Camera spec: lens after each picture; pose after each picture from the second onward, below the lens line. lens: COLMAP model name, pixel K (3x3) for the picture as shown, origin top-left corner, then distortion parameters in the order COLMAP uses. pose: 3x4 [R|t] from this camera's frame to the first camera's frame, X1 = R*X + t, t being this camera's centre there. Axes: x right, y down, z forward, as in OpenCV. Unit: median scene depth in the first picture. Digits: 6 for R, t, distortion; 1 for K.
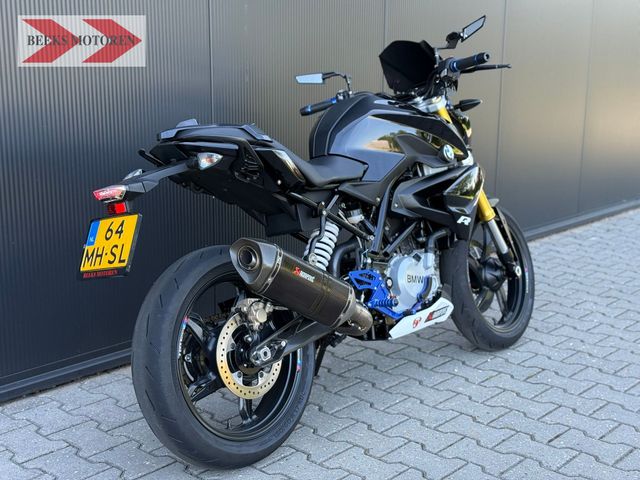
lens RADIAL K [[885.9, 0, 320.0], [0, 885.9, 240.0], [0, 0, 1]] dist [0.121418, -0.005953]
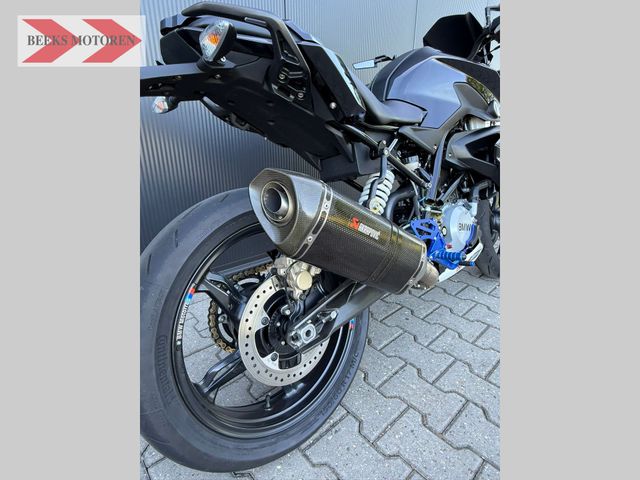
lens RADIAL K [[338.6, 0, 320.0], [0, 338.6, 240.0], [0, 0, 1]] dist [-0.001745, -0.000143]
pose [[0.993957, 0.028222, -0.106083, -0.021962], [-0.015328, 0.992601, 0.120451, 0.015662], [0.108698, -0.118097, 0.987035, 0.667815]]
